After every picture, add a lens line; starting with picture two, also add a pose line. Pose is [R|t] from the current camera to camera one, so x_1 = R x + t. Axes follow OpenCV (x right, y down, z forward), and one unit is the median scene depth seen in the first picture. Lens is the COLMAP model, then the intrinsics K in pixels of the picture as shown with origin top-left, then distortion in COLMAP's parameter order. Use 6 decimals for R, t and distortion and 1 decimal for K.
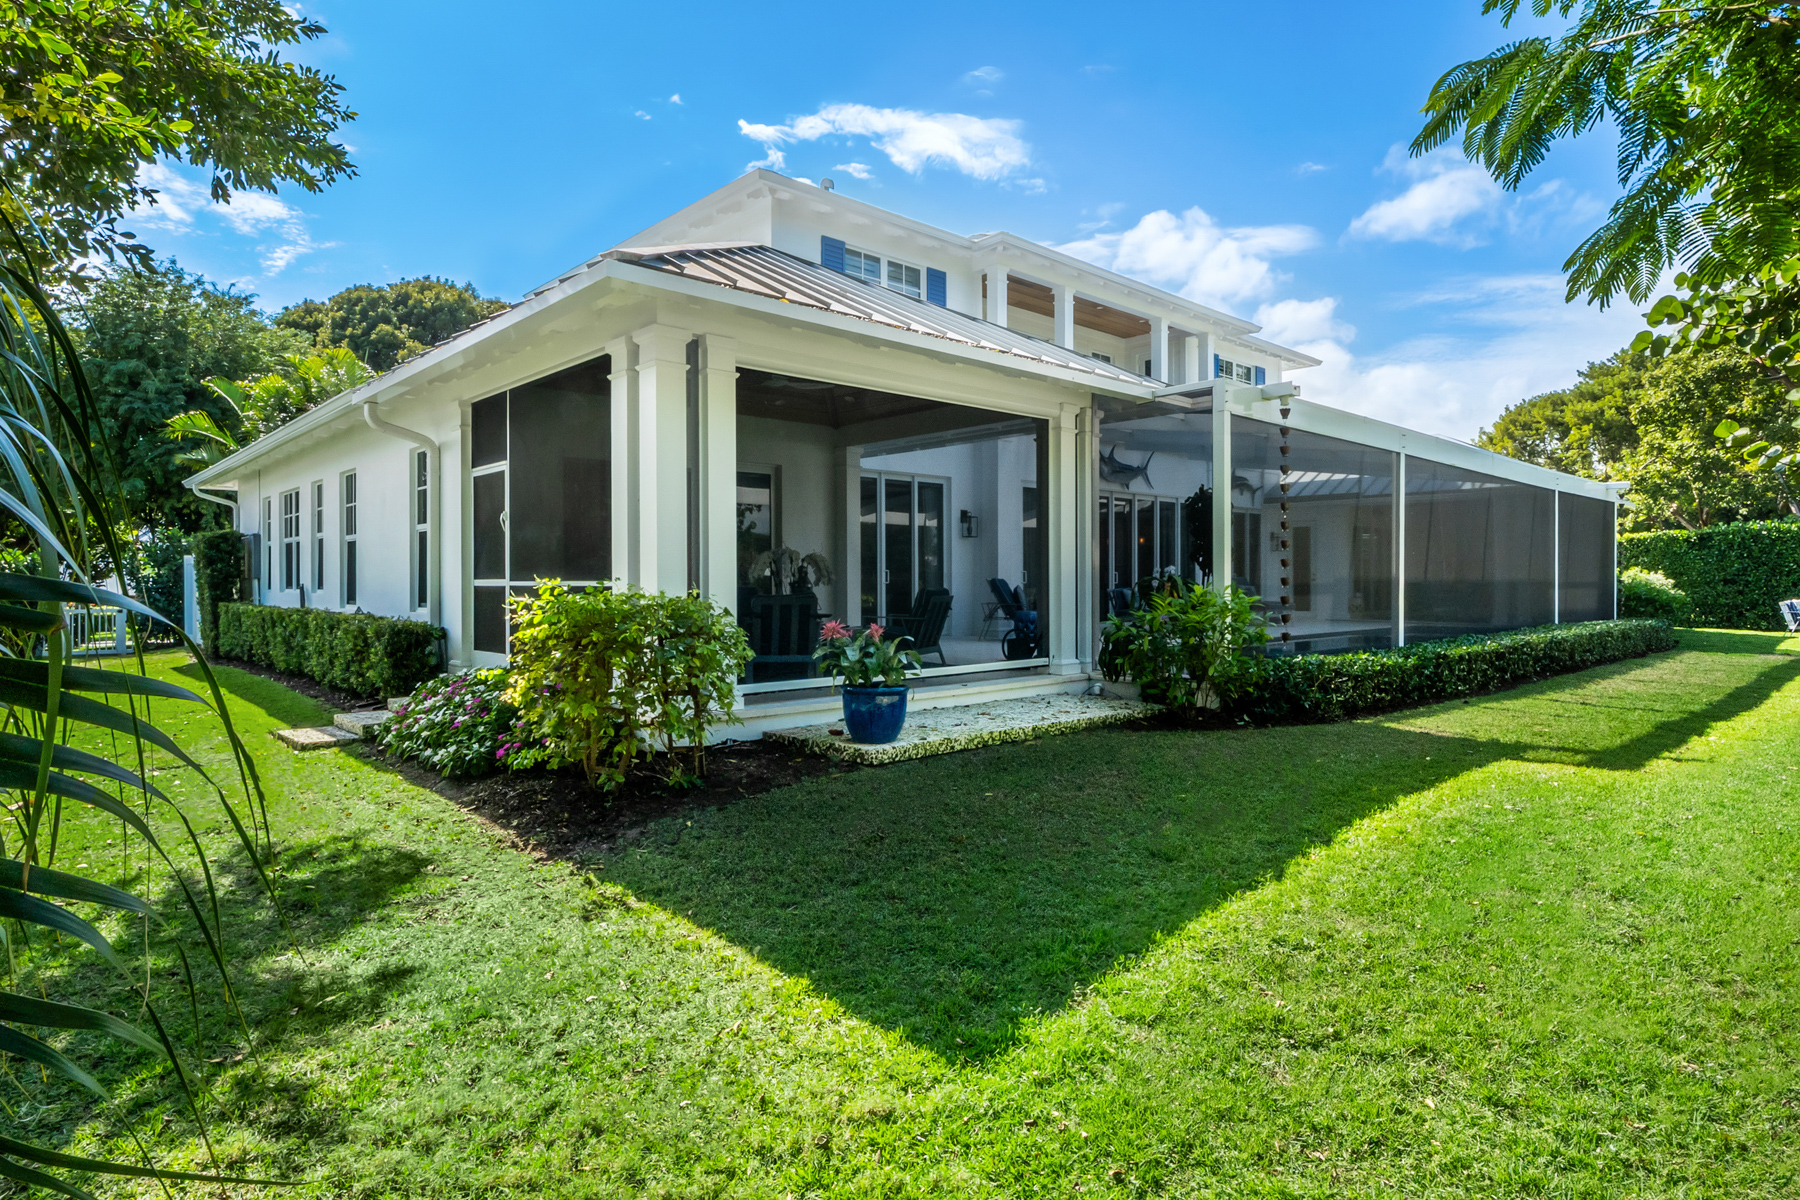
lens RADIAL K [[1004.5, 0, 900.7], [0, 1004.5, 595.4], [0, 0, 1]] dist [0.001179, -0.000400]
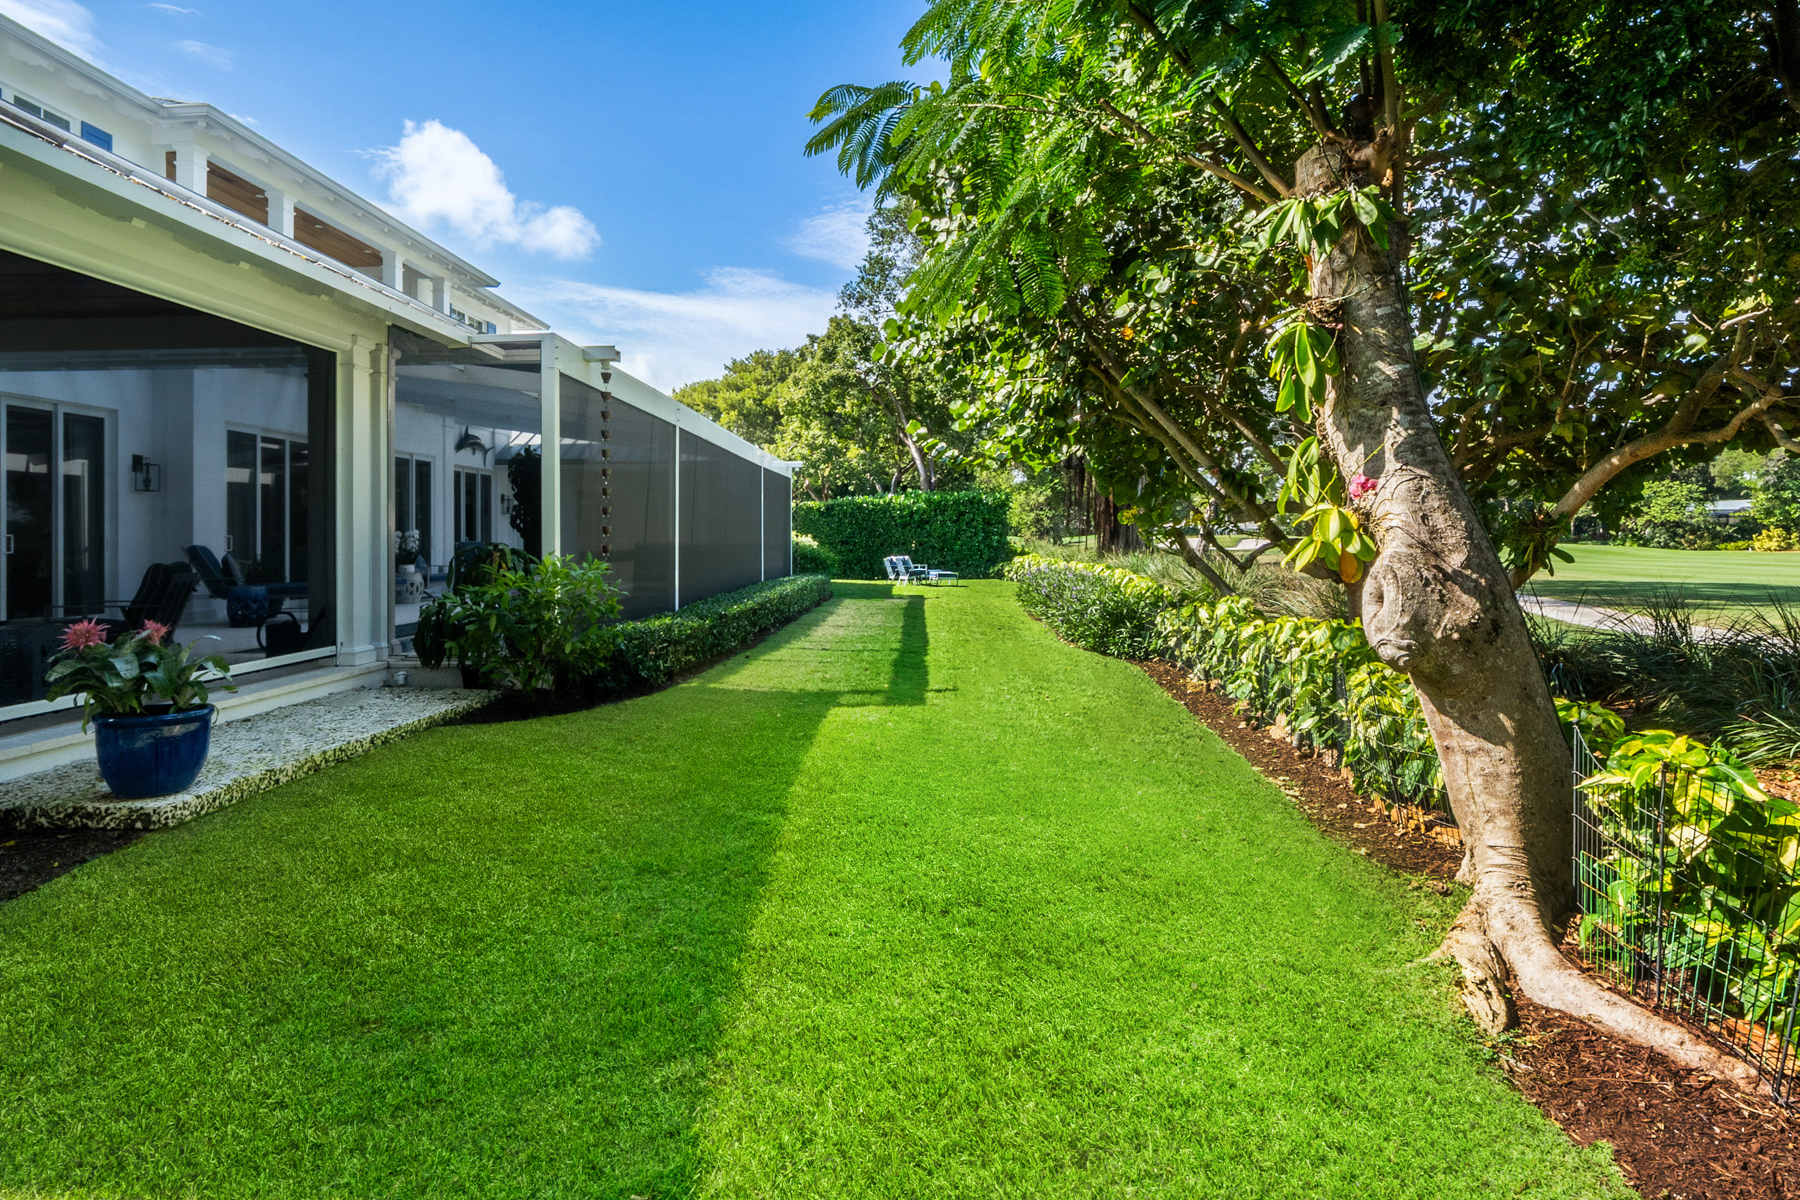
lens RADIAL K [[1004.5, 0, 891.5], [0, 1004.5, 537.2], [0, 0, 1]] dist [0.001179, -0.000400]
pose [[0.708136, -0.002121, 0.706073, -0.071837], [0.015256, 0.999808, -0.012298, -0.005871], [-0.705911, 0.019481, 0.708033, 0.072141]]
